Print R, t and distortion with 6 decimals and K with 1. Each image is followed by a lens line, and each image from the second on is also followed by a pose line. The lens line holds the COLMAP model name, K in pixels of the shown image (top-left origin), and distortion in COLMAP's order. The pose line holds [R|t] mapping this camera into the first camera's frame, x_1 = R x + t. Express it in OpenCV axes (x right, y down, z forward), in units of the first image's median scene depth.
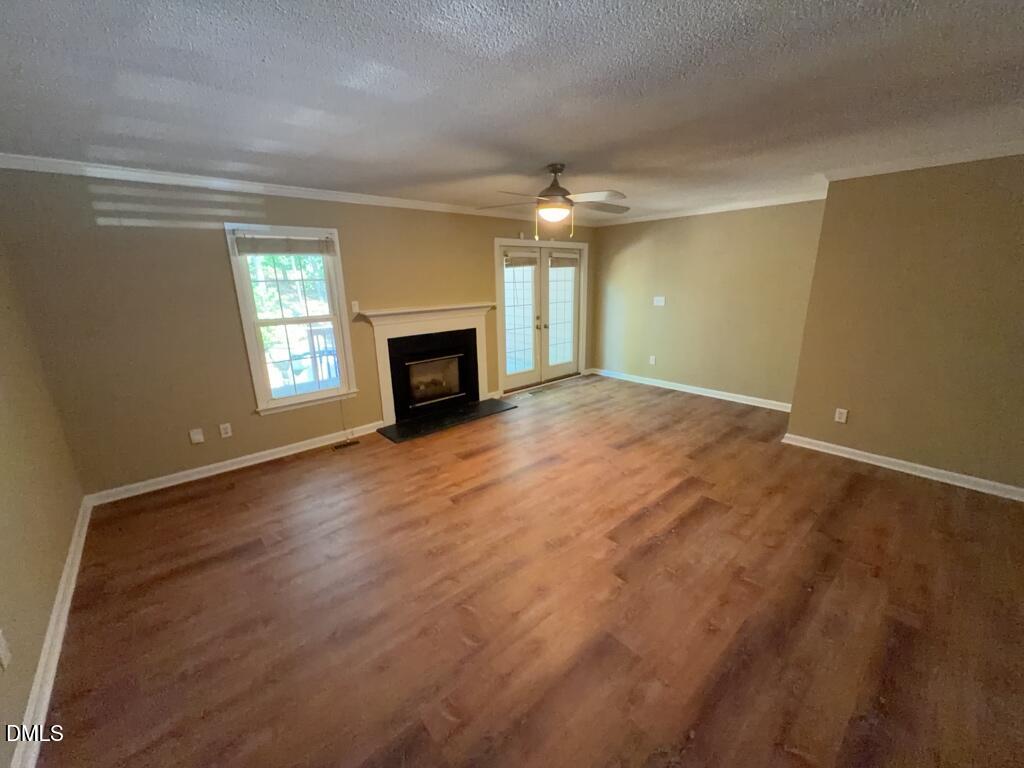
lens RADIAL K [[407.9, 0, 512.0], [0, 407.9, 384.0], [0, 0, 1]] dist [0.000501, -0.000079]
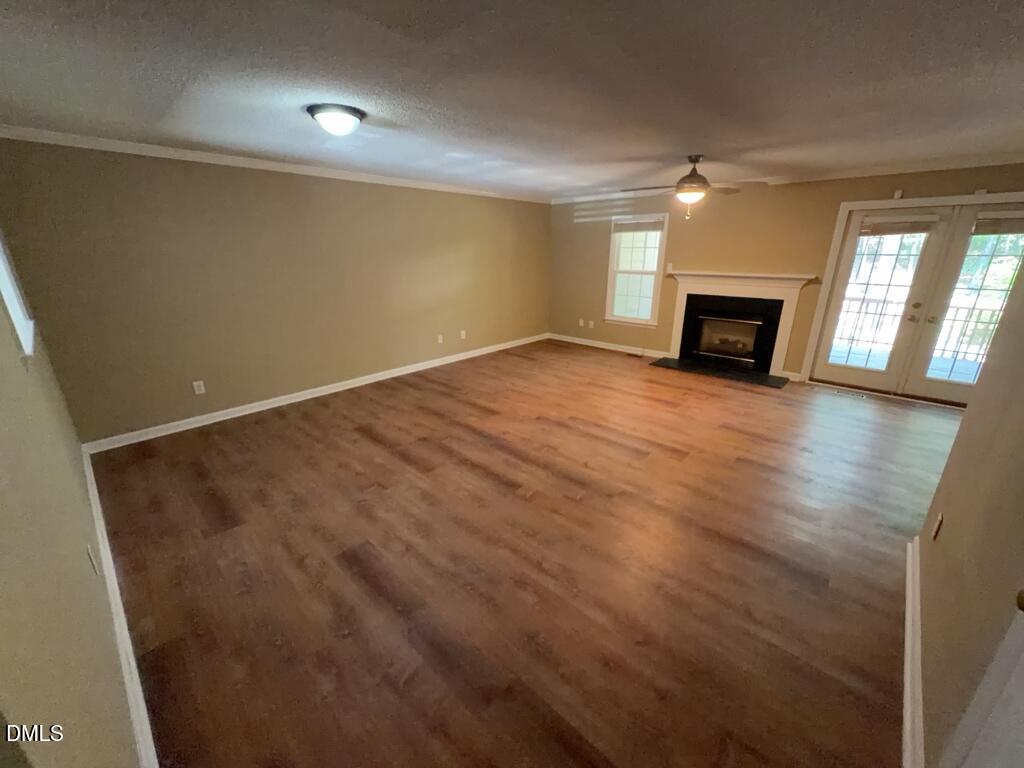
lens RADIAL K [[407.9, 0, 512.0], [0, 407.9, 384.0], [0, 0, 1]] dist [0.000501, -0.000079]
pose [[0.101337, 0.333238, -0.937381, 0.990880], [-0.253525, 0.919773, 0.299571, -0.094394], [0.962006, 0.207292, 0.177691, 0.278596]]
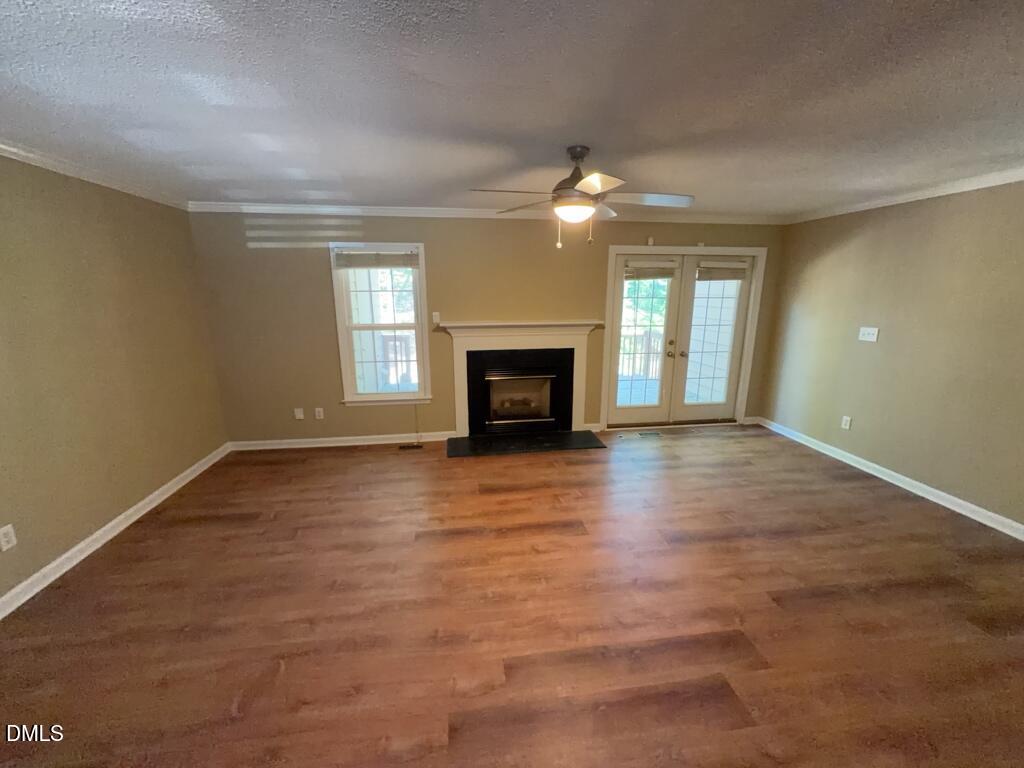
lens RADIAL K [[407.9, 0, 512.0], [0, 407.9, 384.0], [0, 0, 1]] dist [0.000501, -0.000079]
pose [[0.835100, 0.144077, -0.530896, 0.328617], [-0.154986, 0.987619, 0.024230, -0.073485], [0.527814, 0.062047, 0.847090, 0.225277]]
